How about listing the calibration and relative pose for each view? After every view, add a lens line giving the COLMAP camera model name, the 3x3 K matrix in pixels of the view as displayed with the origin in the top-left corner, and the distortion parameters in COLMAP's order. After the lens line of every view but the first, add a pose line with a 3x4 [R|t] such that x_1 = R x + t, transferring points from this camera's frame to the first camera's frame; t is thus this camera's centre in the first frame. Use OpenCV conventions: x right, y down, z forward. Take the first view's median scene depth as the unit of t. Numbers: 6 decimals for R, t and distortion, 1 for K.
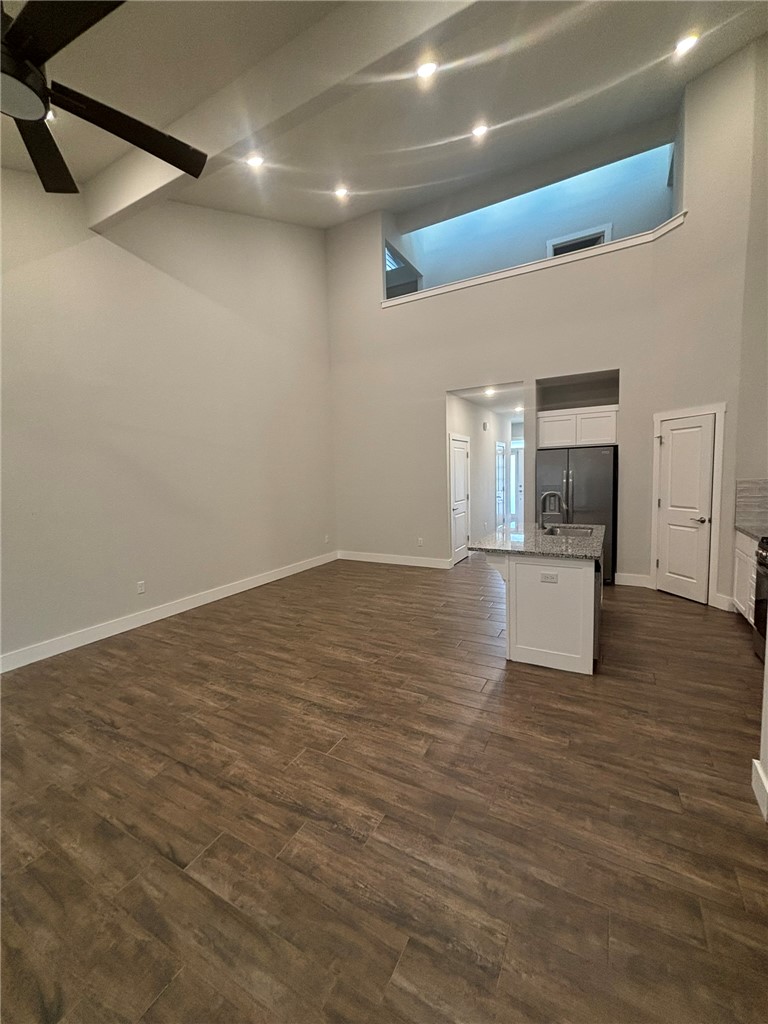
lens RADIAL K [[413.7, 0, 384.4], [0, 413.7, 508.7], [0, 0, 1]] dist [0.000969, 0.002407]
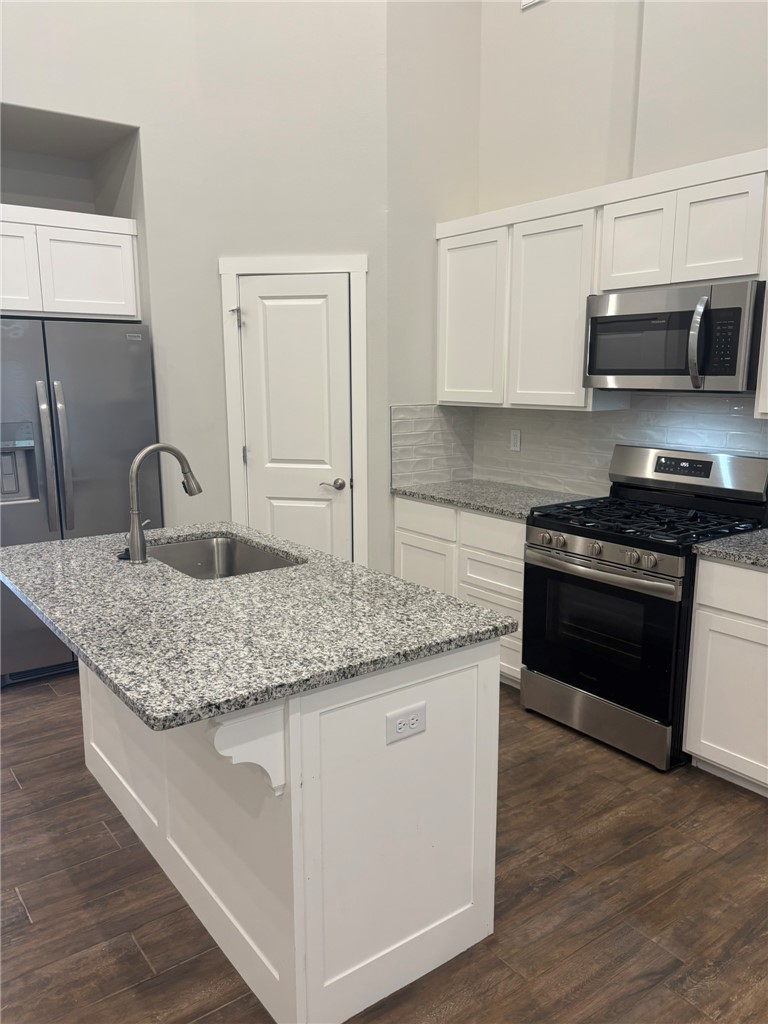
lens RADIAL K [[774.5, 0, 387.2], [0, 774.5, 517.5], [0, 0, 1]] dist [0.025120, -0.002232]
pose [[0.406339, -0.136325, 0.903495, -0.120240], [0.067281, 0.990587, 0.119207, -0.060592], [-0.911242, 0.012349, 0.411686, 0.800283]]
